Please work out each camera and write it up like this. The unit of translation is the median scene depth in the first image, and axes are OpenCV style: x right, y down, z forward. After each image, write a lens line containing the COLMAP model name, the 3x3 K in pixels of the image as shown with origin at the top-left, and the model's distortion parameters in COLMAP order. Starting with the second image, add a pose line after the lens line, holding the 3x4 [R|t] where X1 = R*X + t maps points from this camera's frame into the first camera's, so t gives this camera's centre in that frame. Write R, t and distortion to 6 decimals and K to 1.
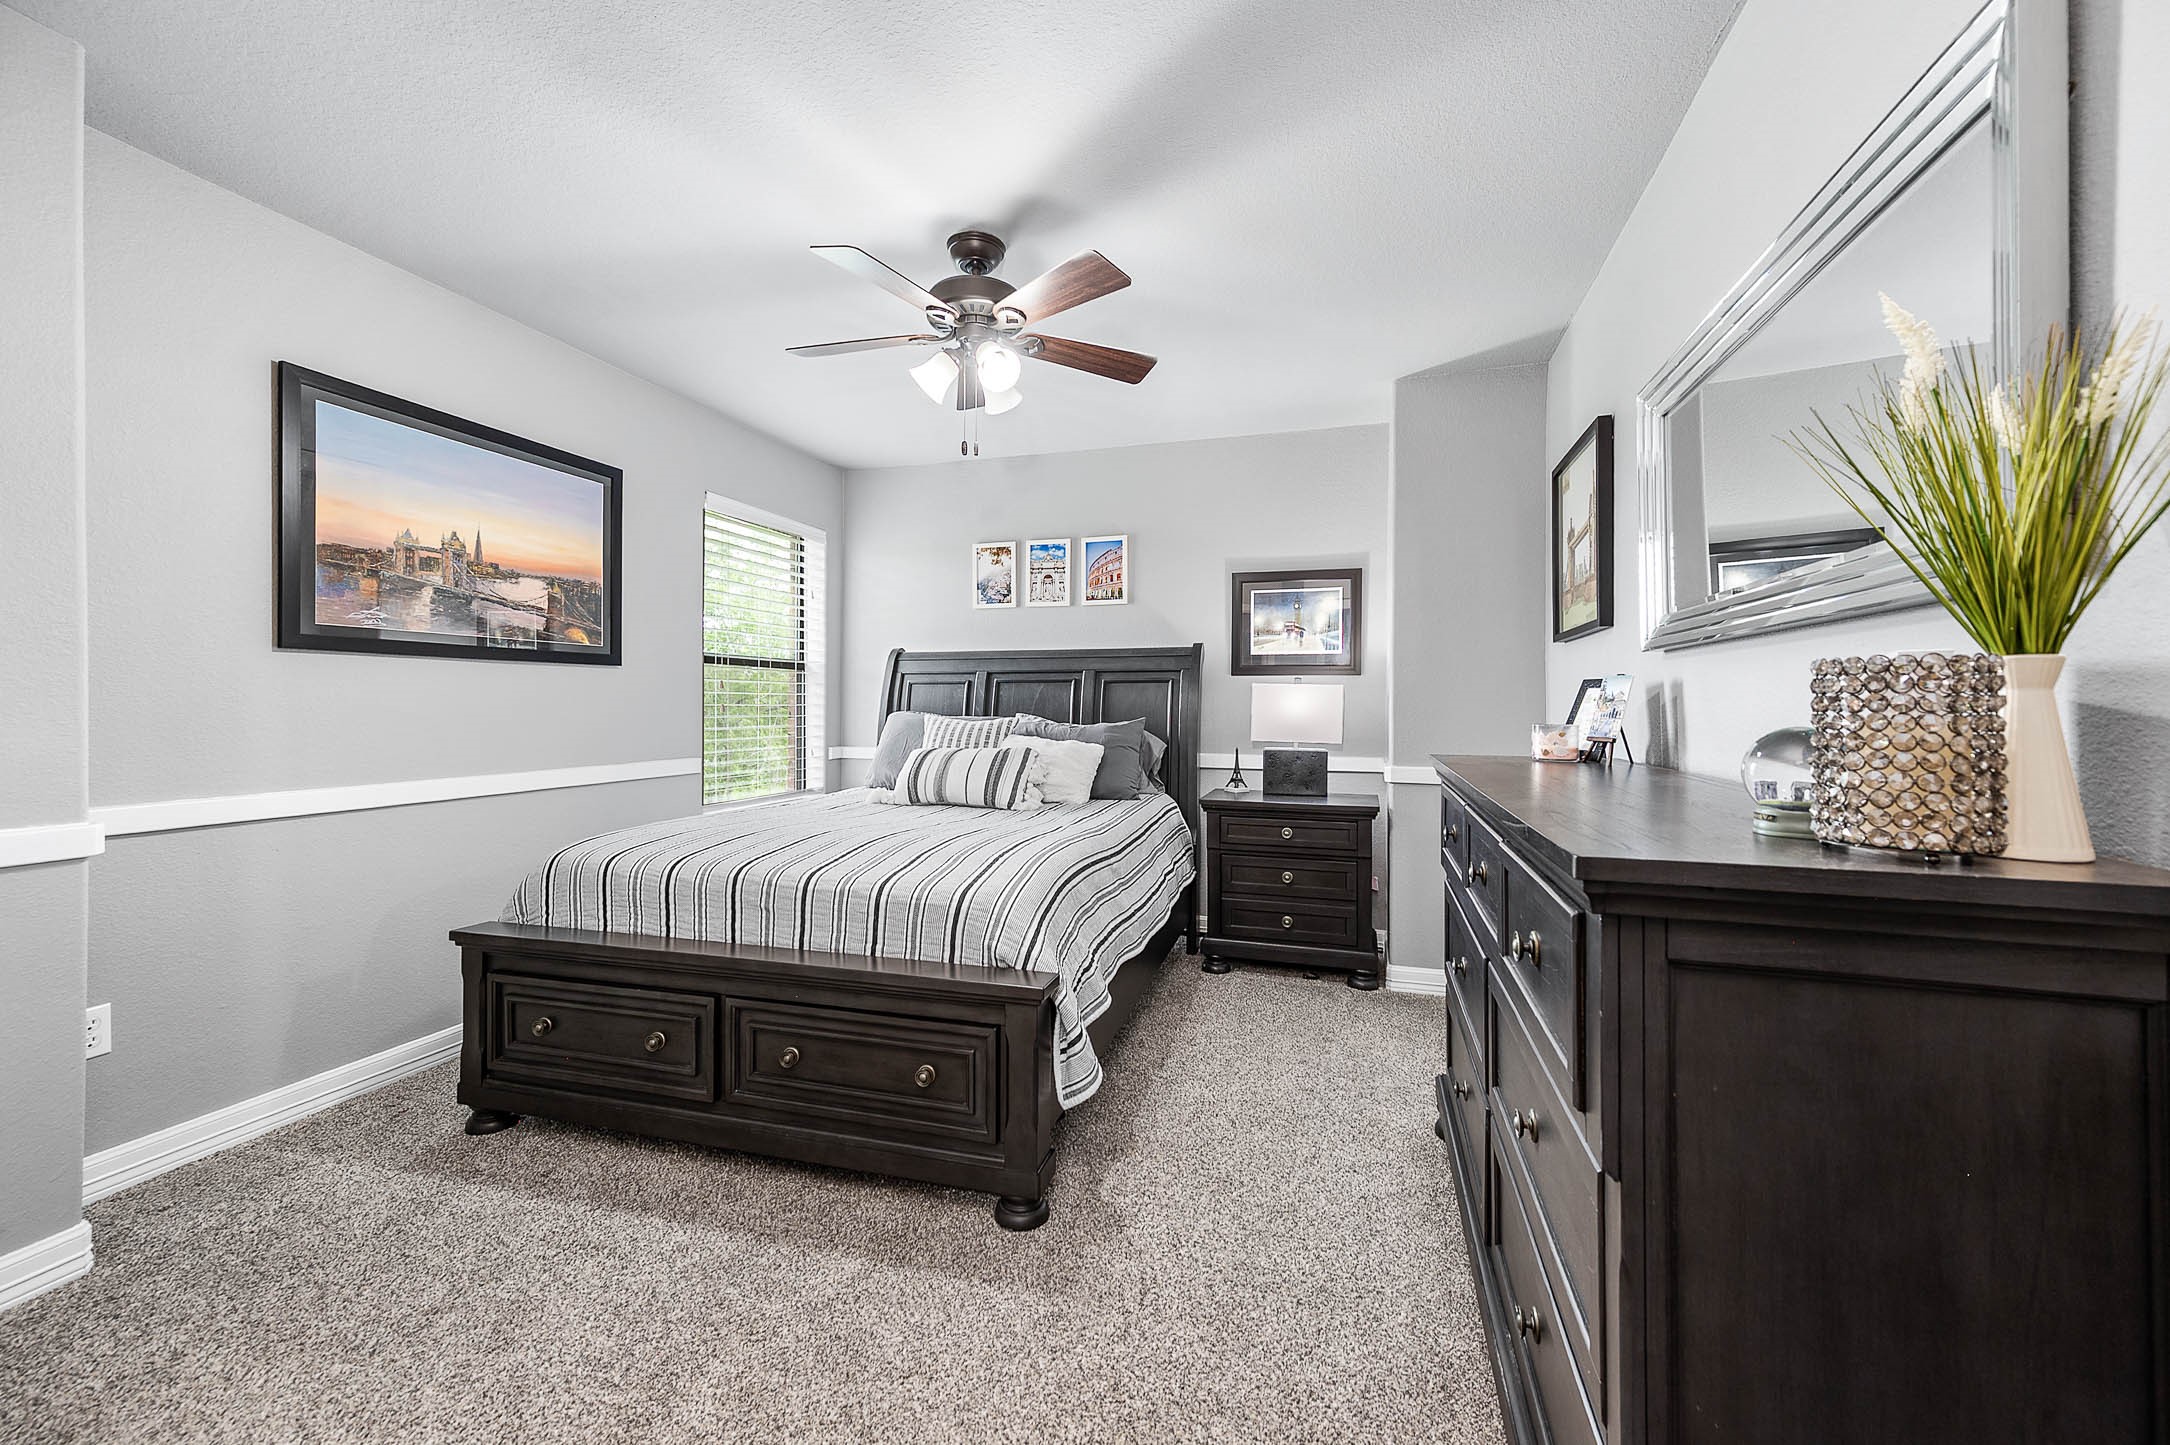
lens RADIAL K [[843.3, 0, 1089.5], [0, 843.3, 710.5], [0, 0, 1]] dist [-0.000536, -0.000012]
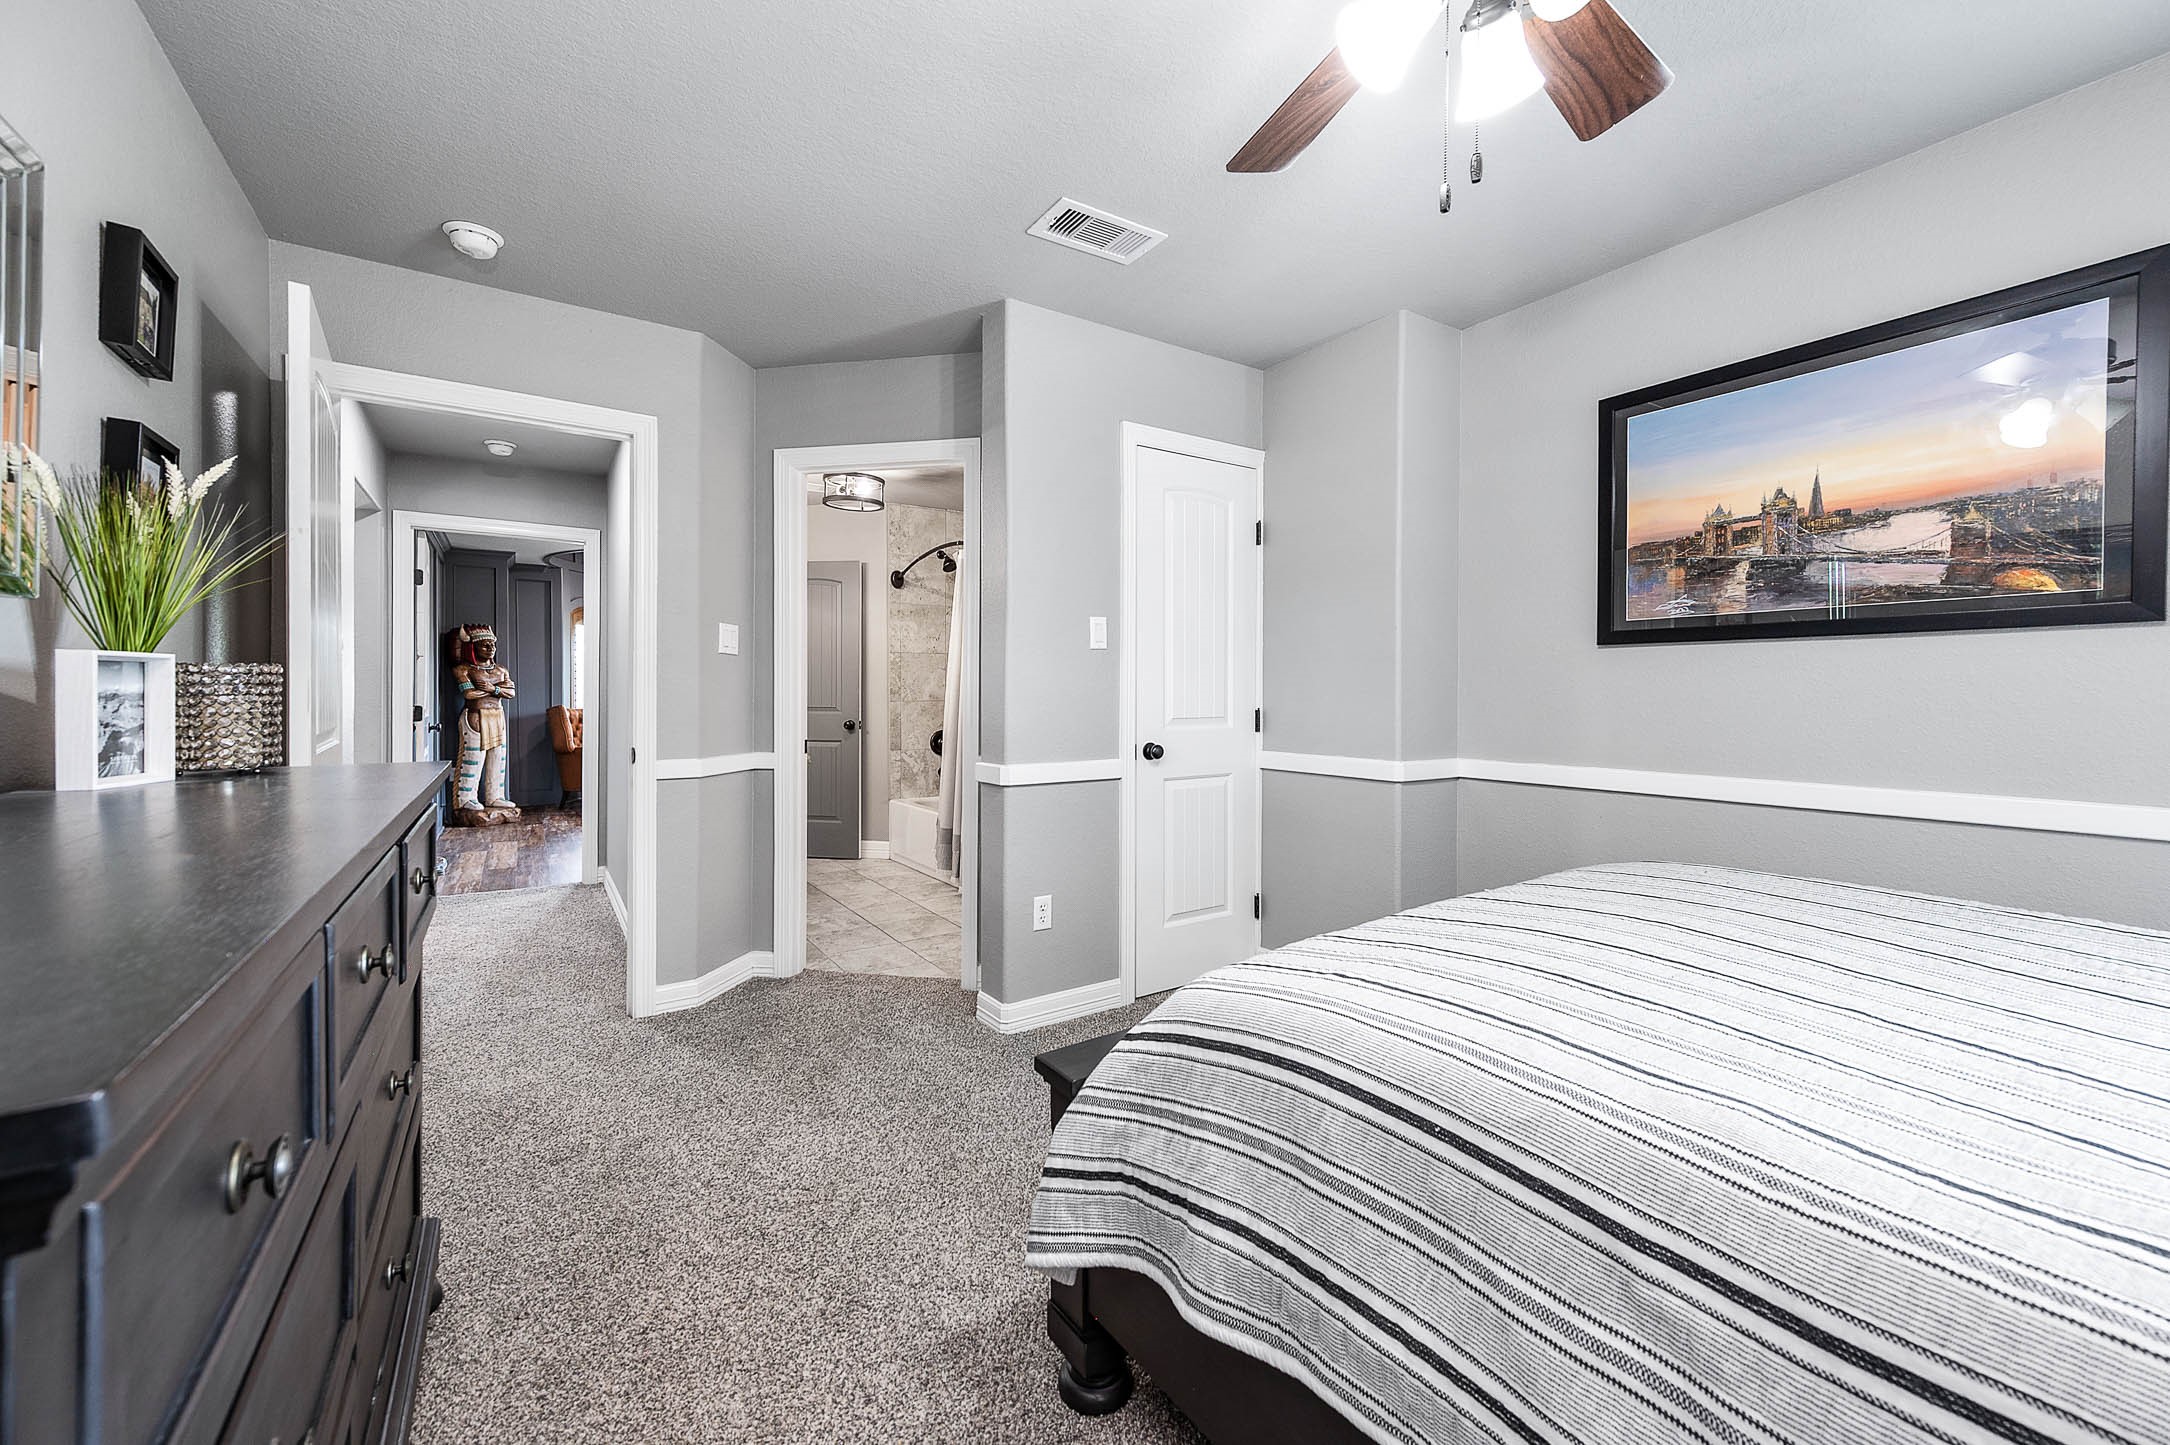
lens RADIAL K [[843.3, 0, 1080.2], [0, 843.3, 688.9], [0, 0, 1]] dist [-0.000536, -0.000012]
pose [[-0.629132, 0.001964, -0.777296, 0.336900], [-0.000196, 0.999996, 0.002685, -0.013973], [0.777299, 0.001842, -0.629129, 0.977298]]
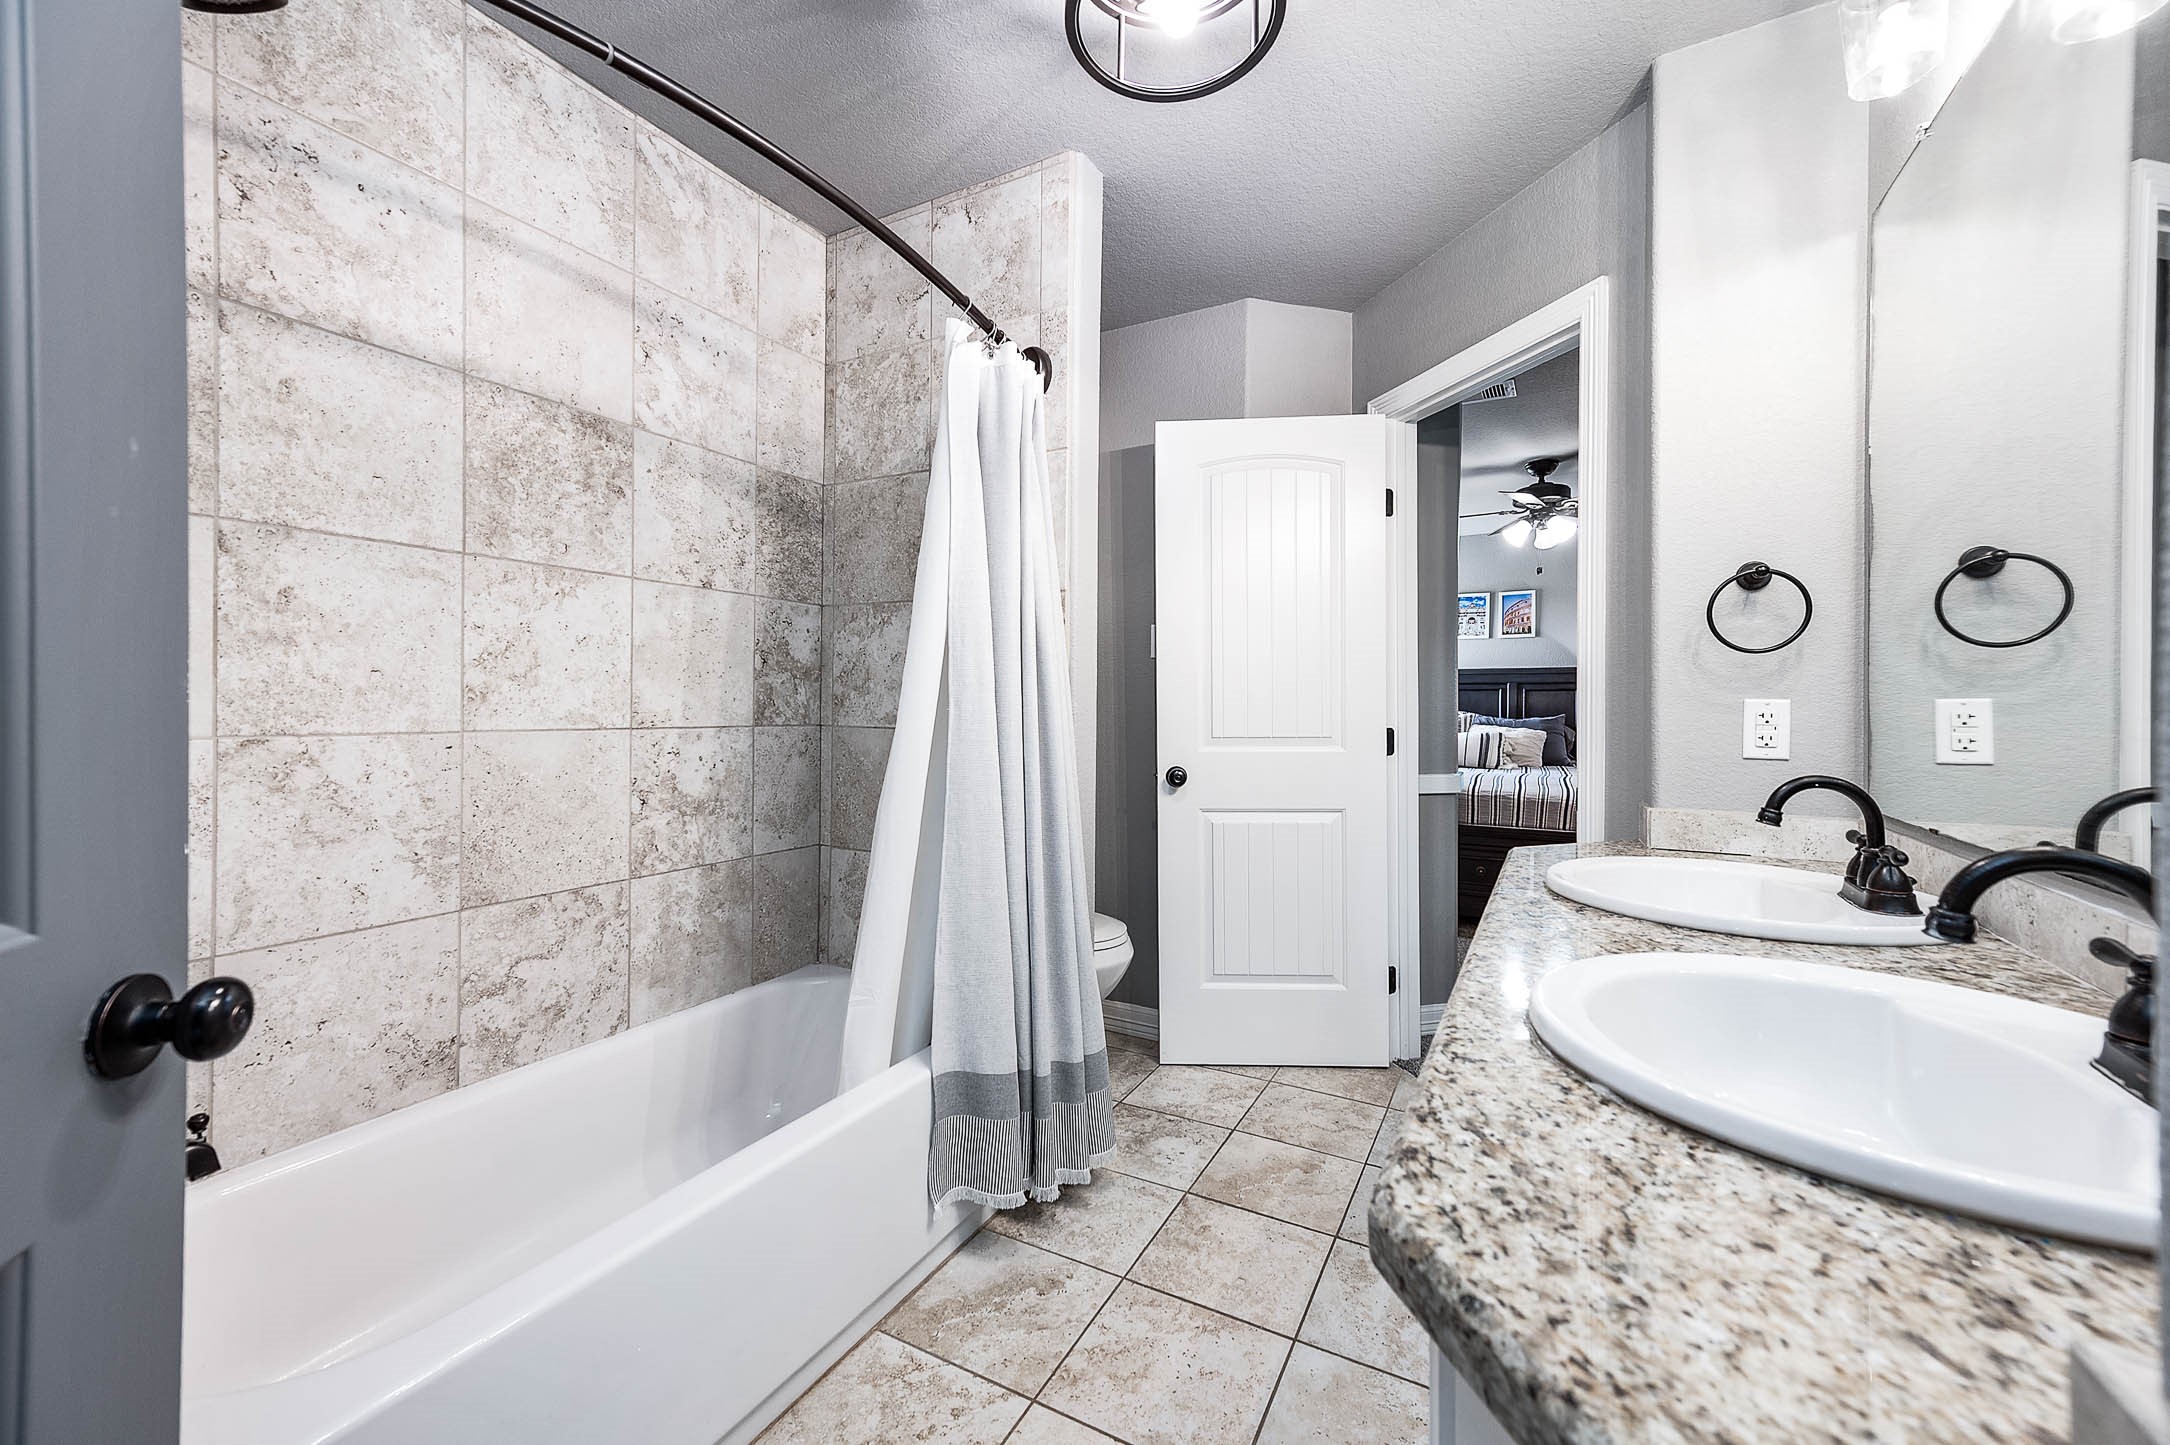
lens RADIAL K [[843.3, 0, 1084.6], [0, 843.3, 715.7], [0, 0, 1]] dist [-0.000536, -0.000012]
pose [[0.982255, 0.002978, -0.187524, -1.461163], [-0.000378, 0.999903, 0.013900, -0.026251], [0.187547, -0.013582, 0.982162, -1.954614]]
